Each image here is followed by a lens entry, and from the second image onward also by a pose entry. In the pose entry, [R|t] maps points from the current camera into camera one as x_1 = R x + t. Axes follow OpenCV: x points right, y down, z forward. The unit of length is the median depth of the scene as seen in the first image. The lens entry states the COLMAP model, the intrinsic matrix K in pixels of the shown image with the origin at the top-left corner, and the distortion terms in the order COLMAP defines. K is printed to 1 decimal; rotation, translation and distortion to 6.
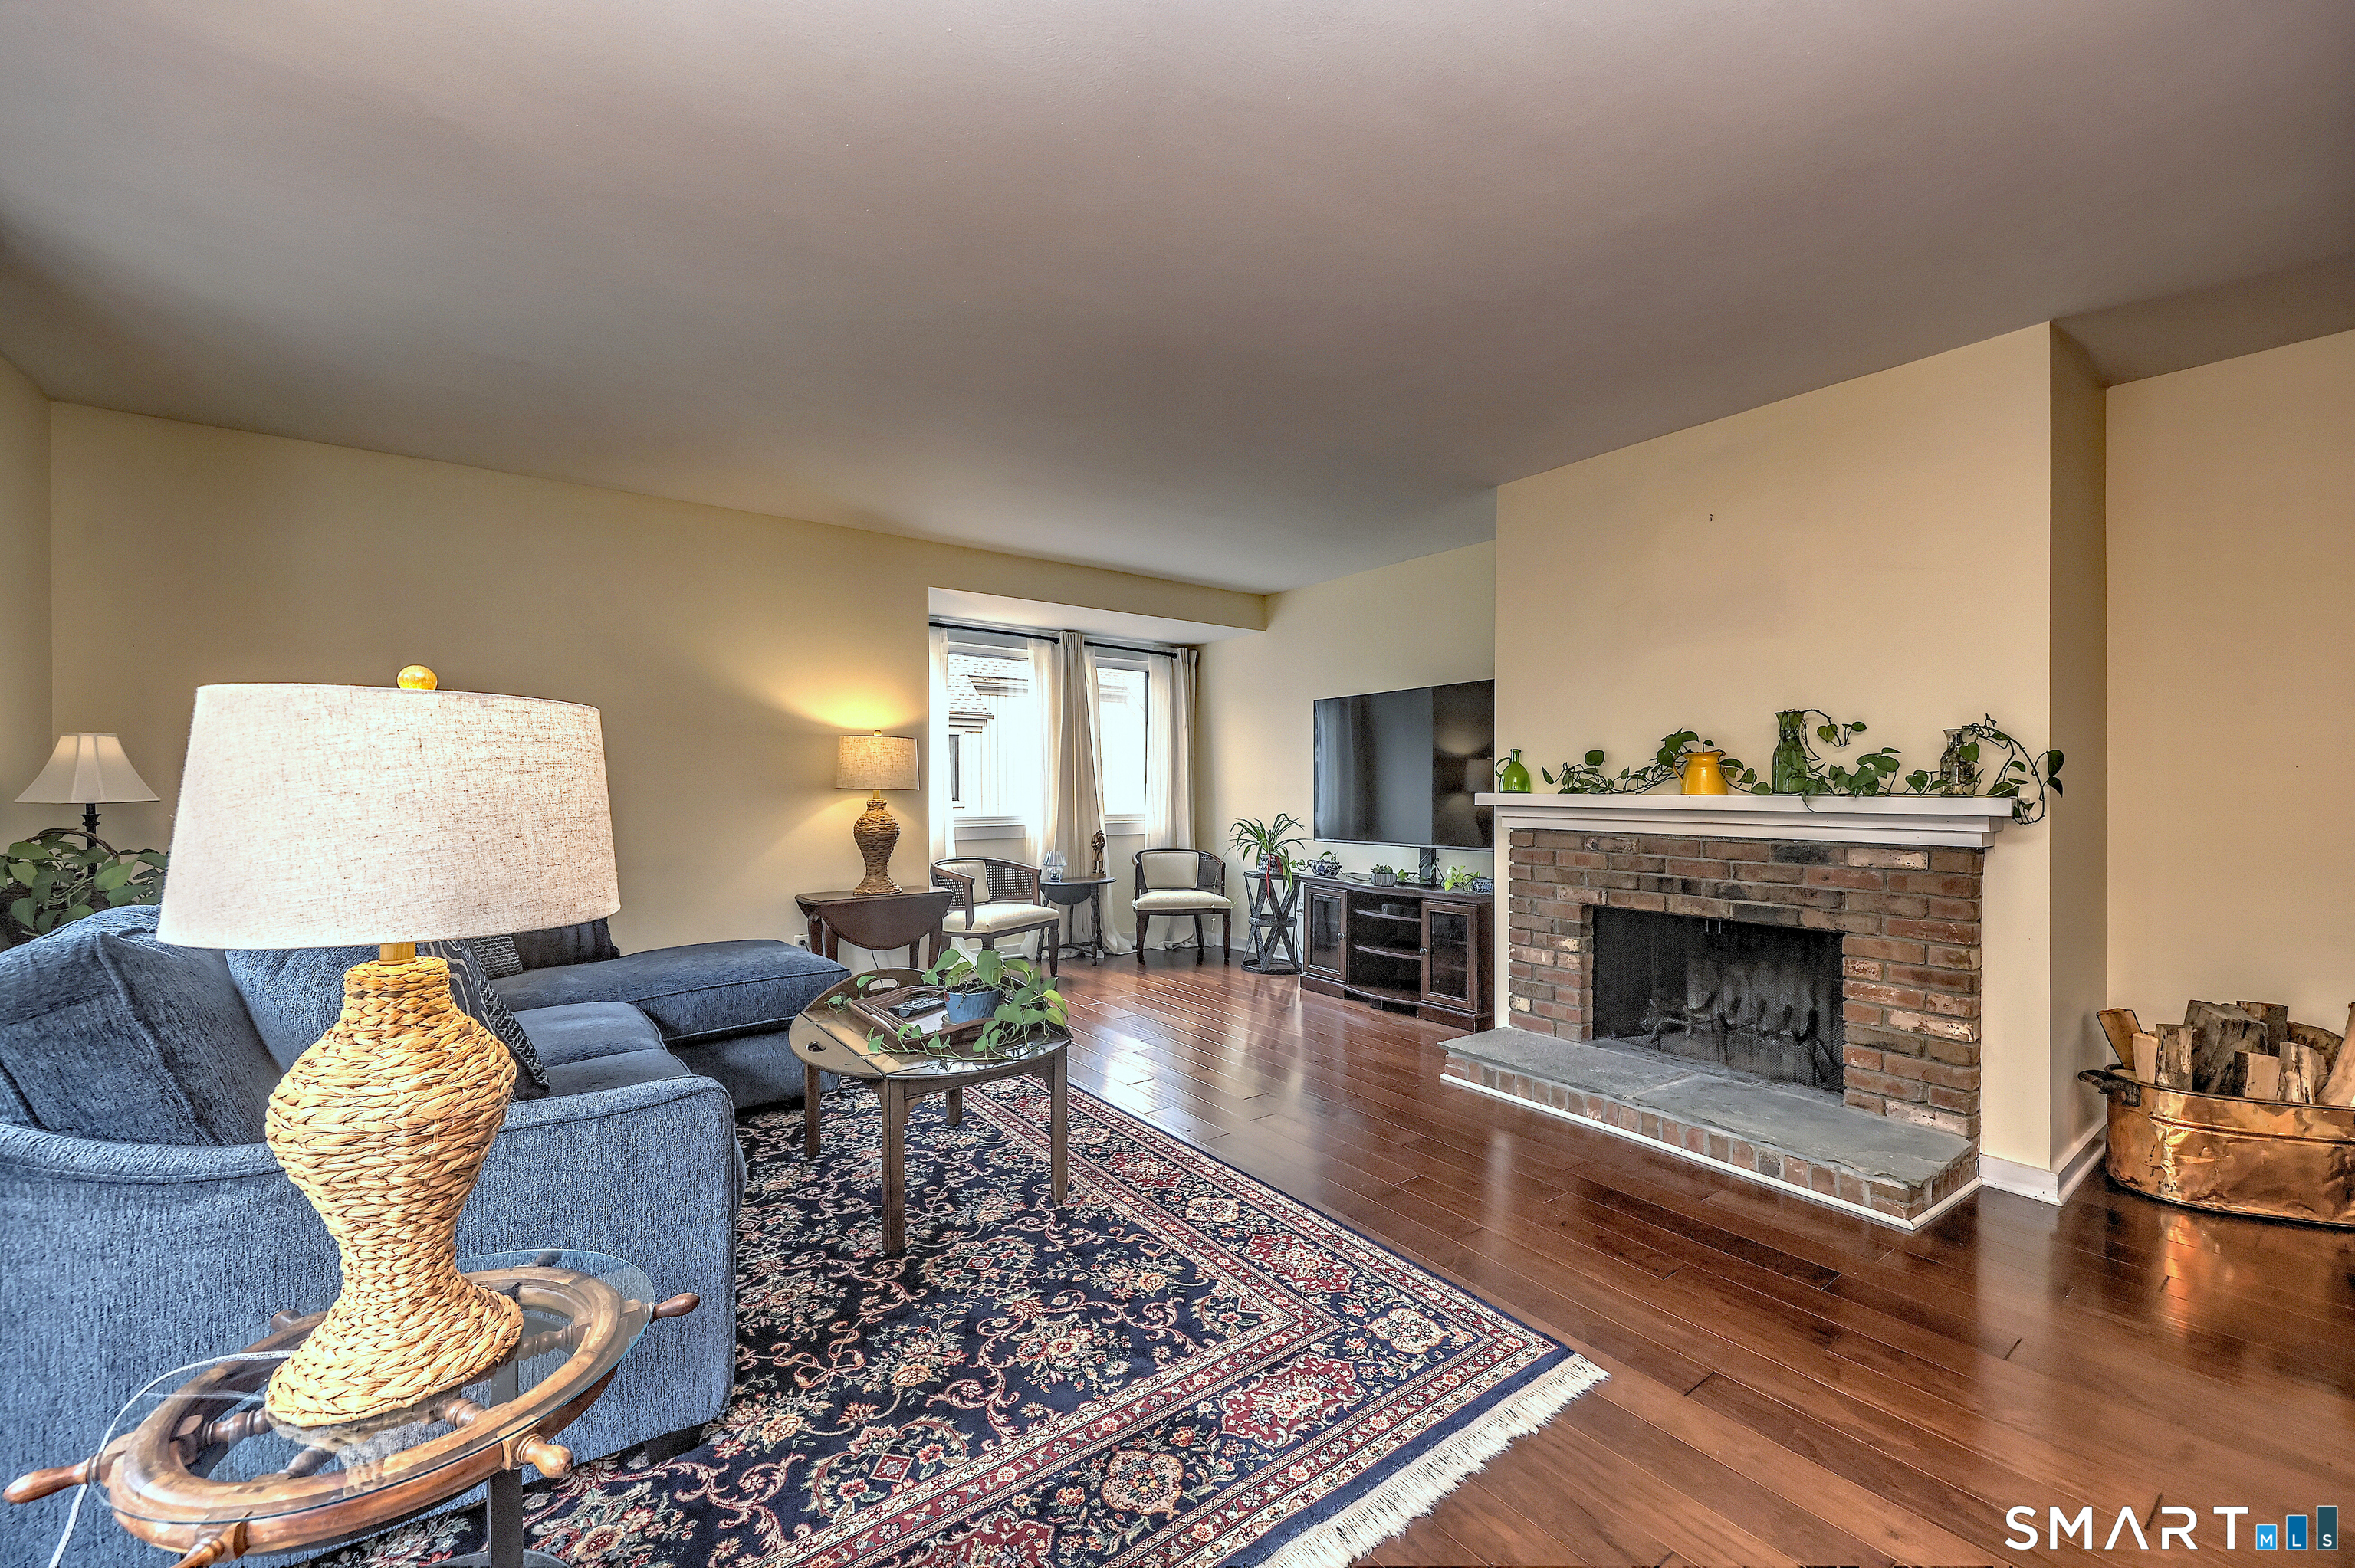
lens RADIAL K [[922.8, 0, 1169.2], [0, 922.8, 790.3], [0, 0, 1]] dist [0.012093, -0.005927]
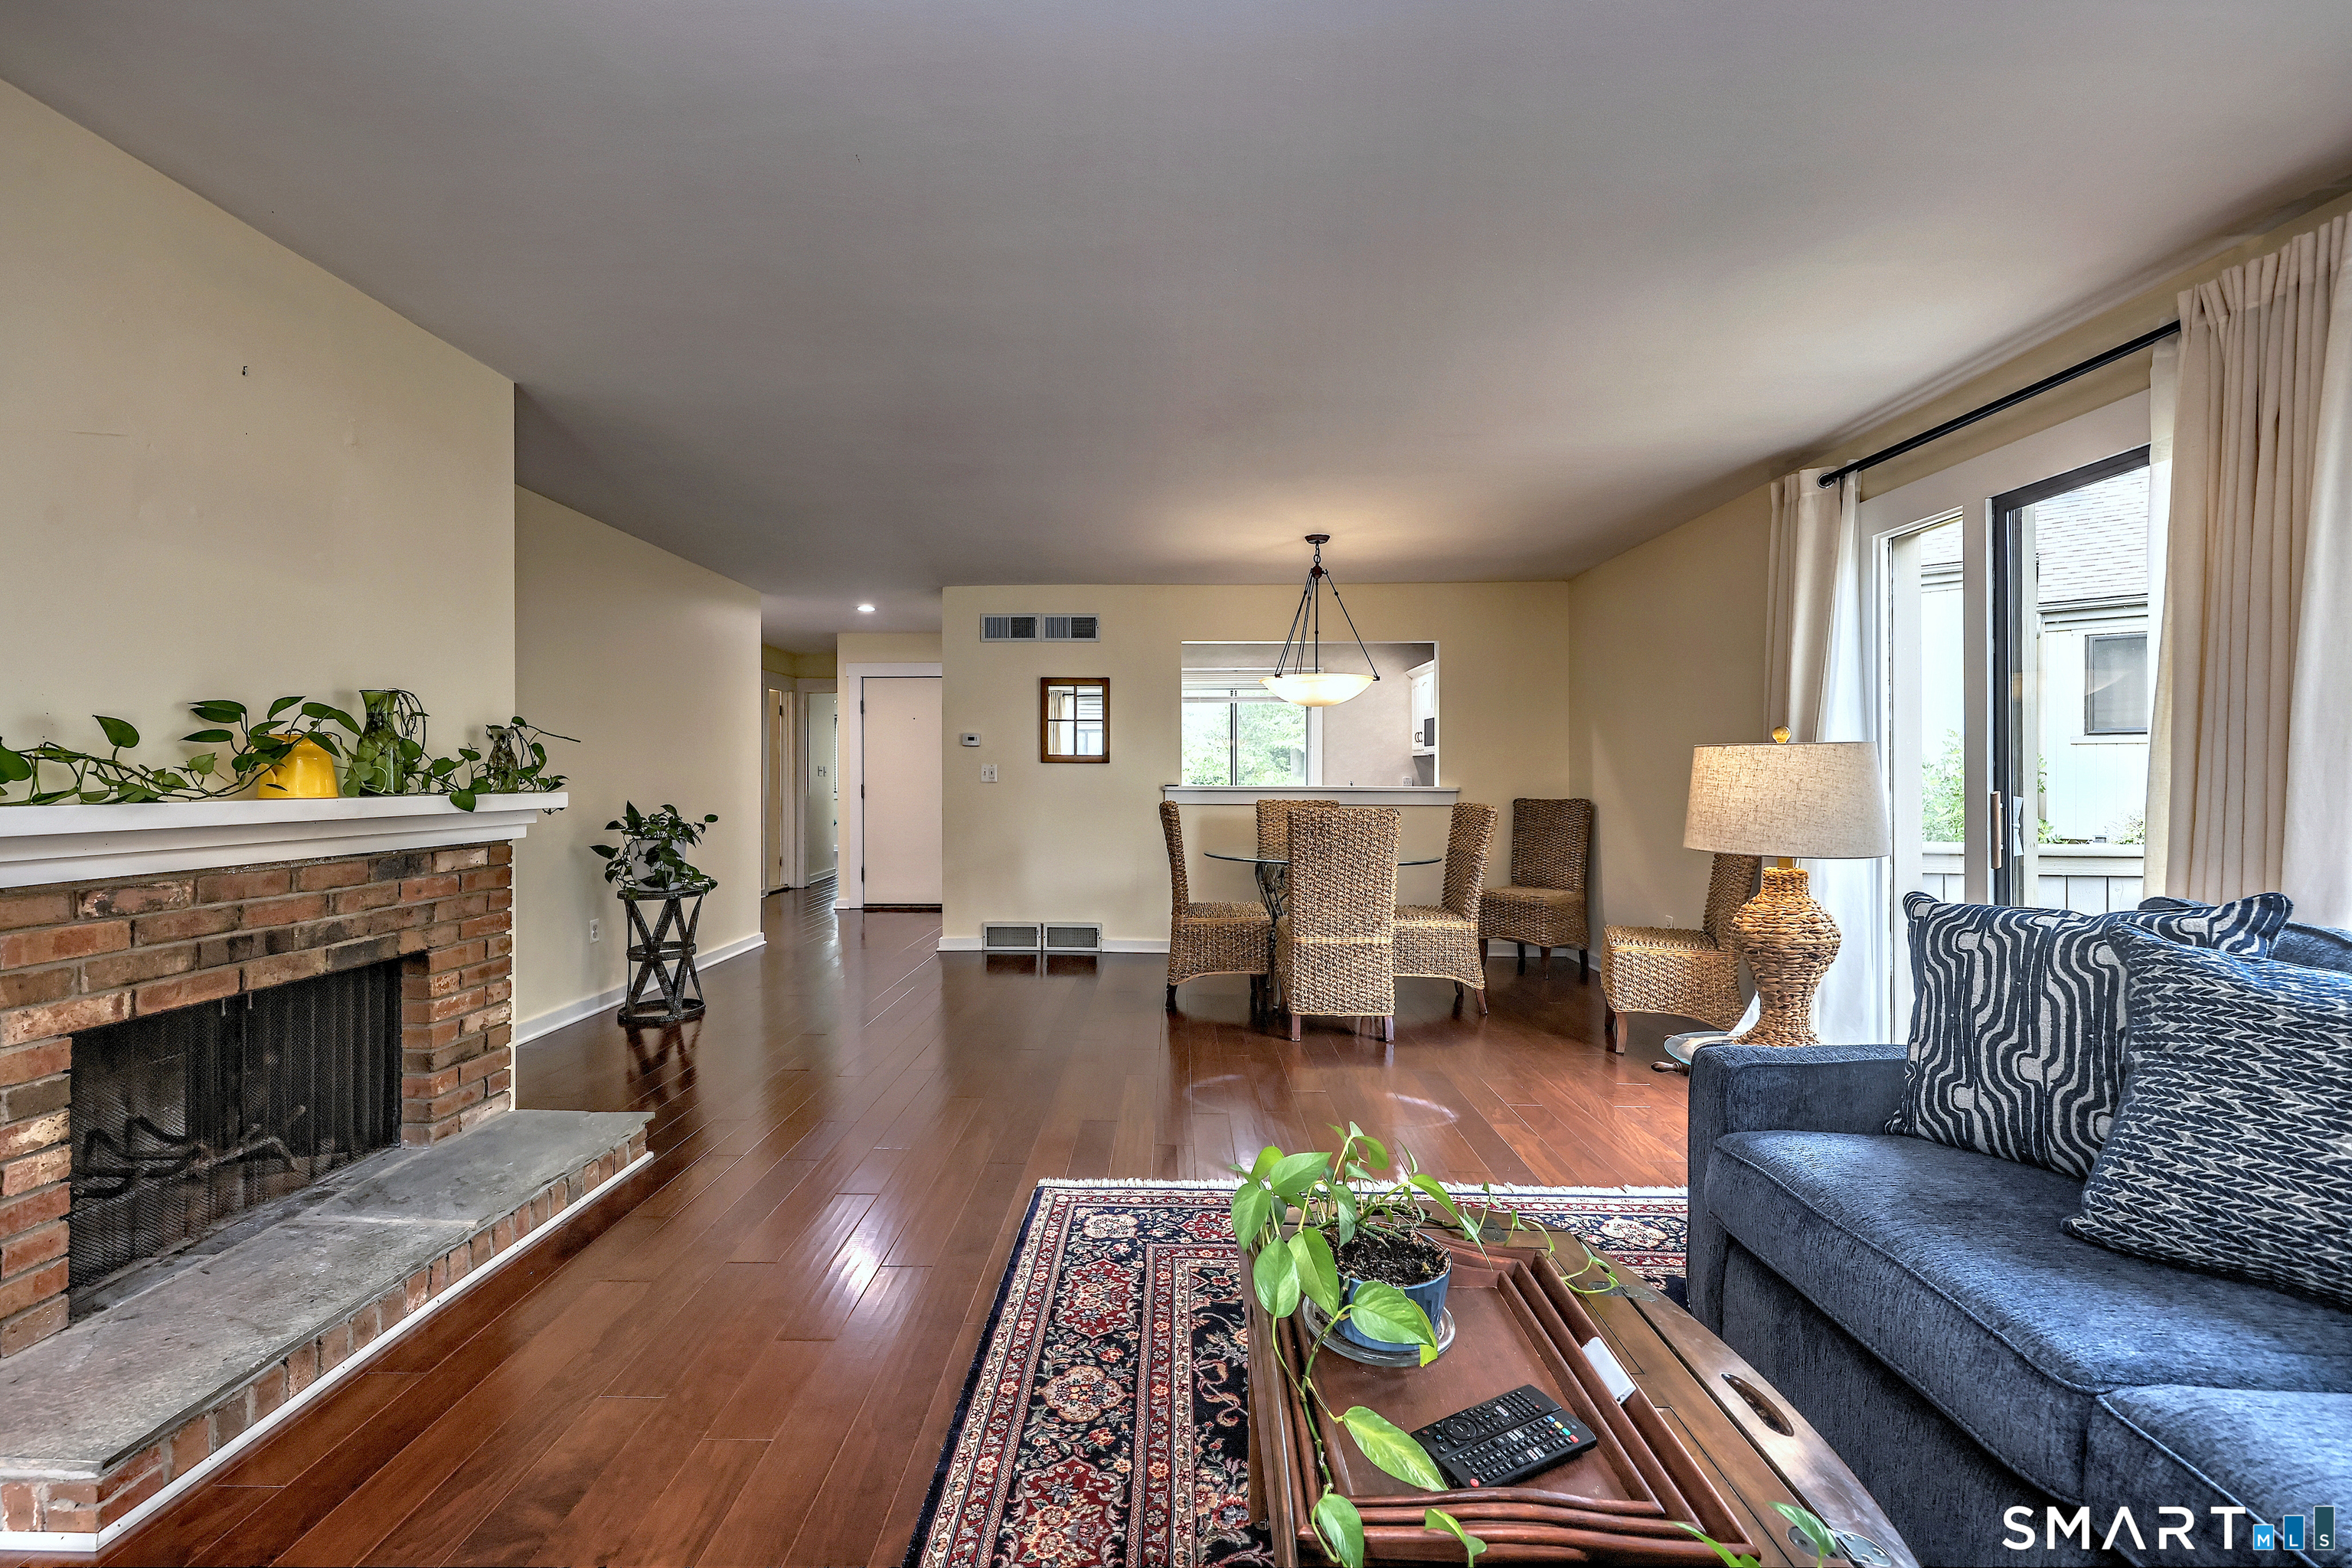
lens RADIAL K [[944.7, 0, 1149.5], [0, 944.7, 775.9], [0, 0, 1]] dist [0.013640, -0.006678]
pose [[-0.791716, -0.001270, 0.610887, -0.356074], [0.003038, 0.999977, 0.006016, -0.014495], [-0.610881, 0.006619, -0.791695, 1.266495]]
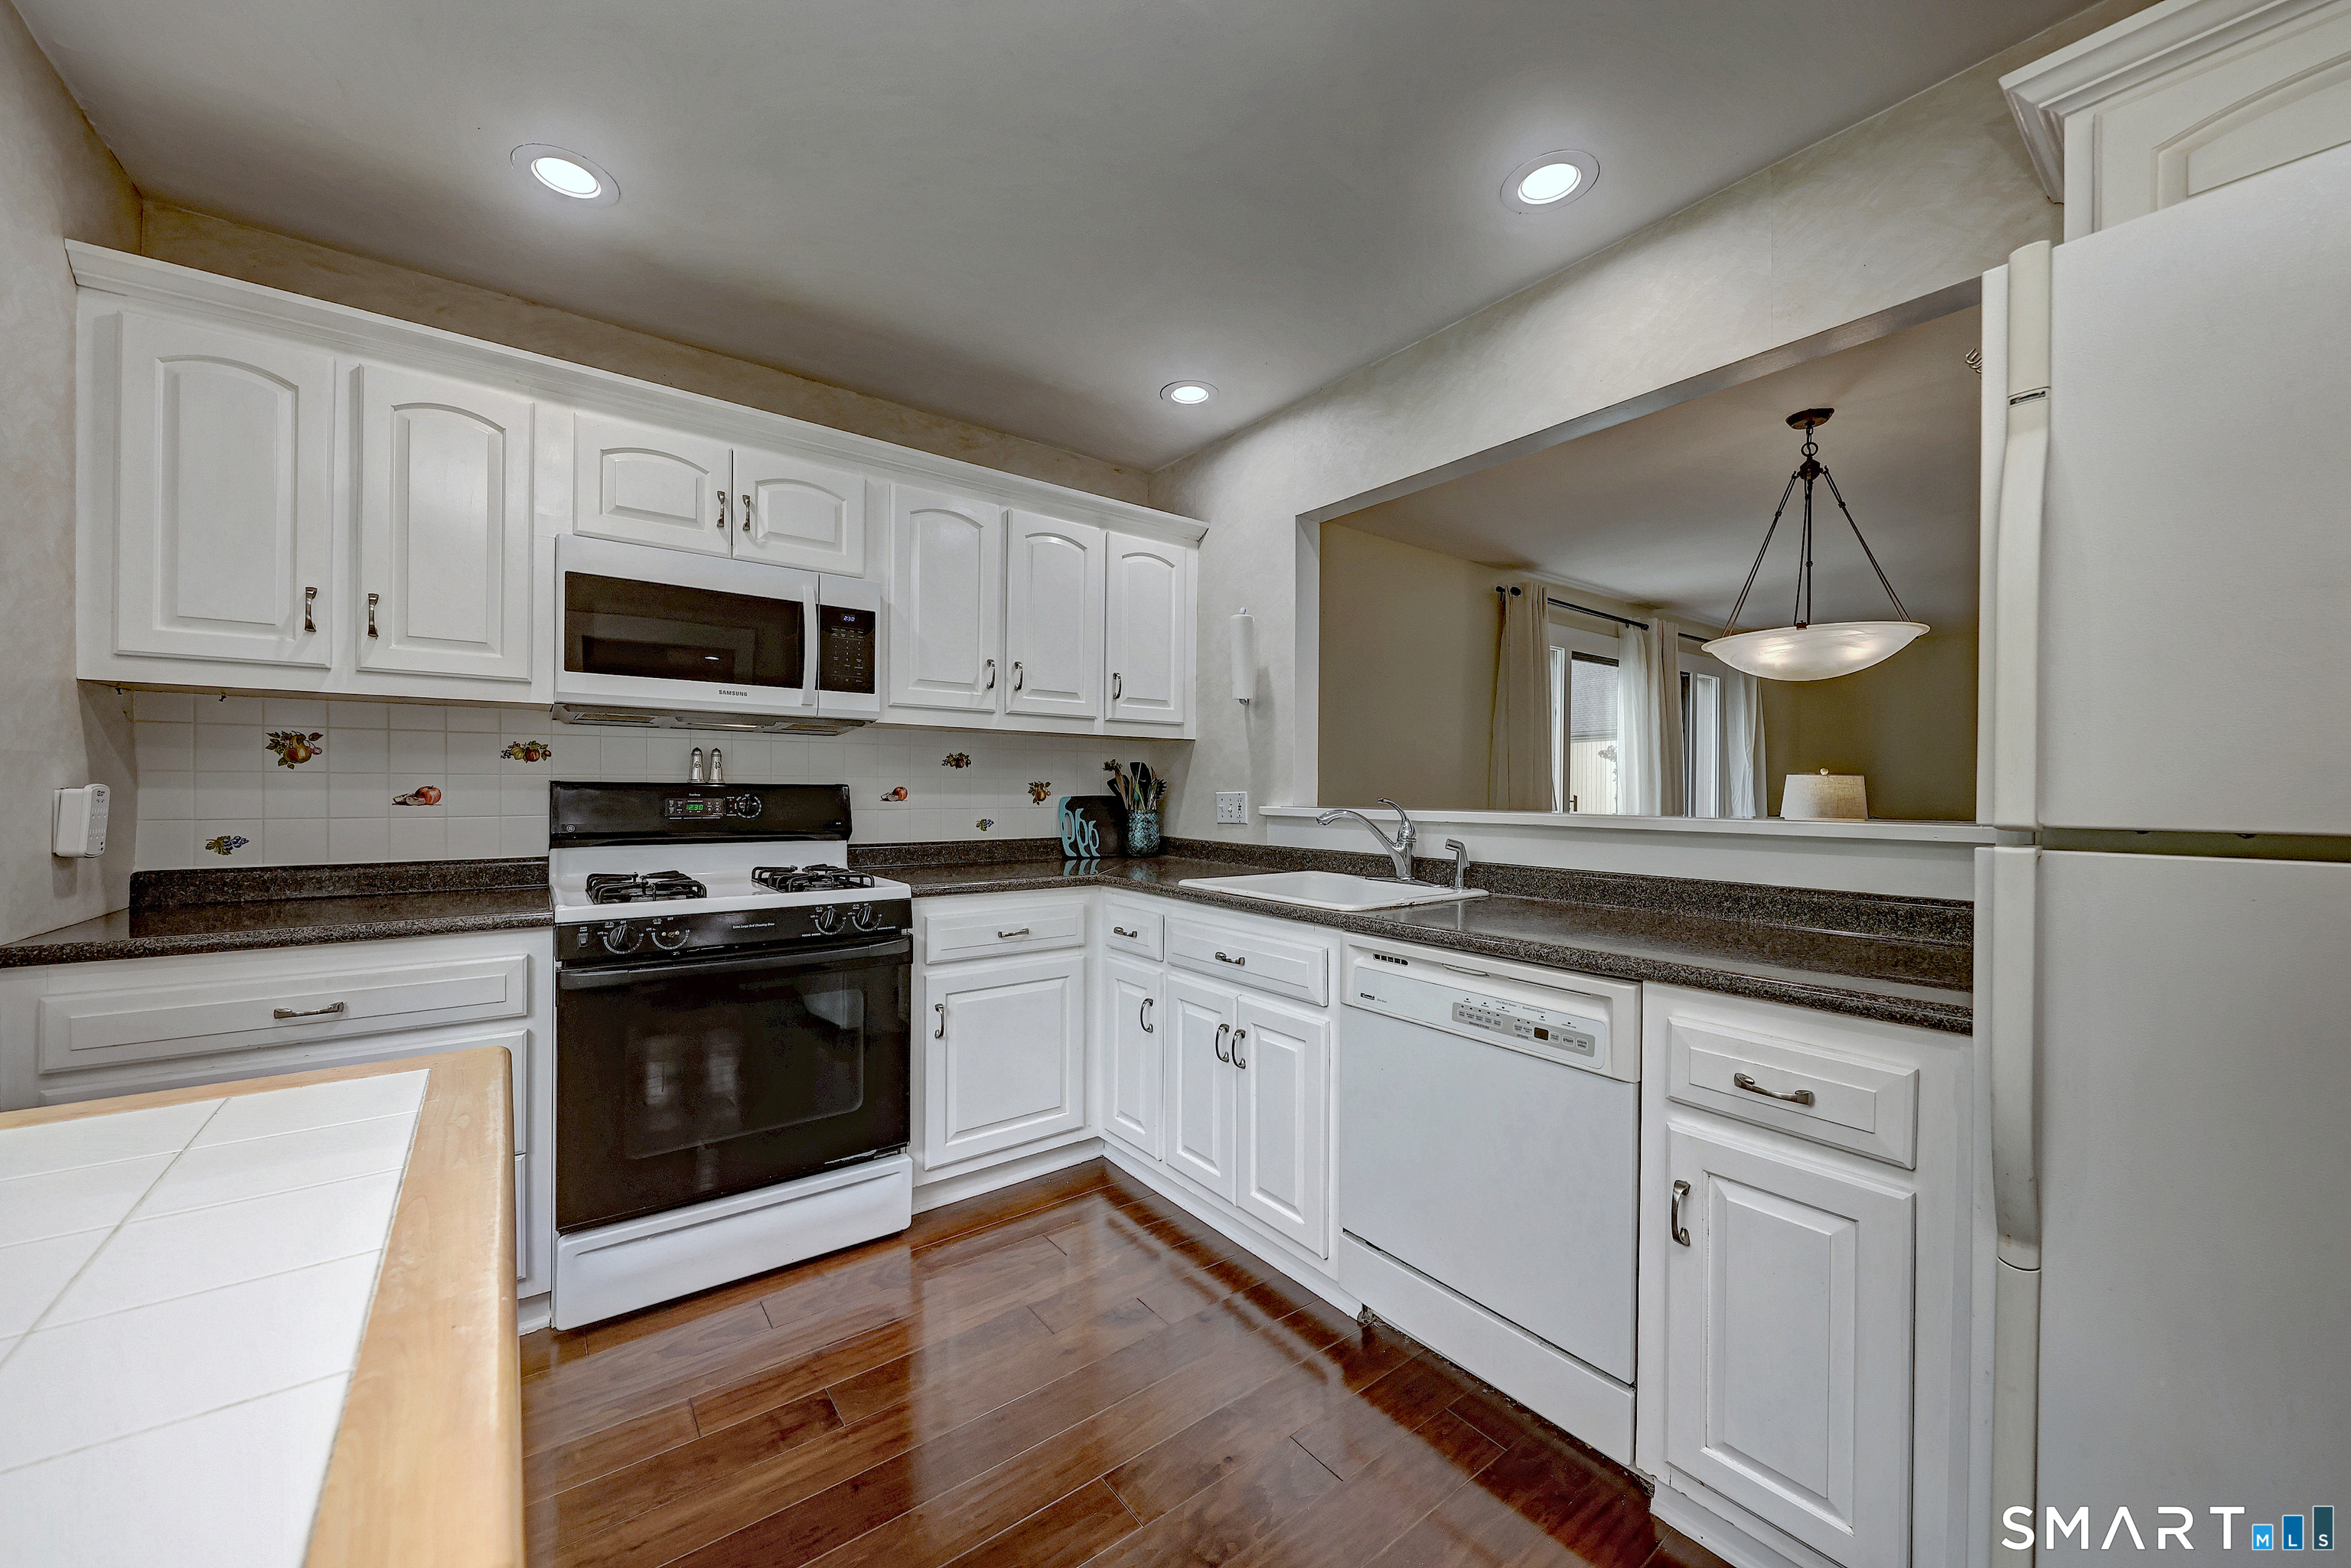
lens RADIAL K [[844.9, 0, 1164.3], [0, 844.9, 786.9], [0, 0, 1]] dist [0.011194, -0.006146]
pose [[0.018536, 0.001281, -0.999827, 1.368369], [-0.011213, 0.999937, 0.001073, 0.003021], [0.999765, 0.011191, 0.018549, -0.968063]]
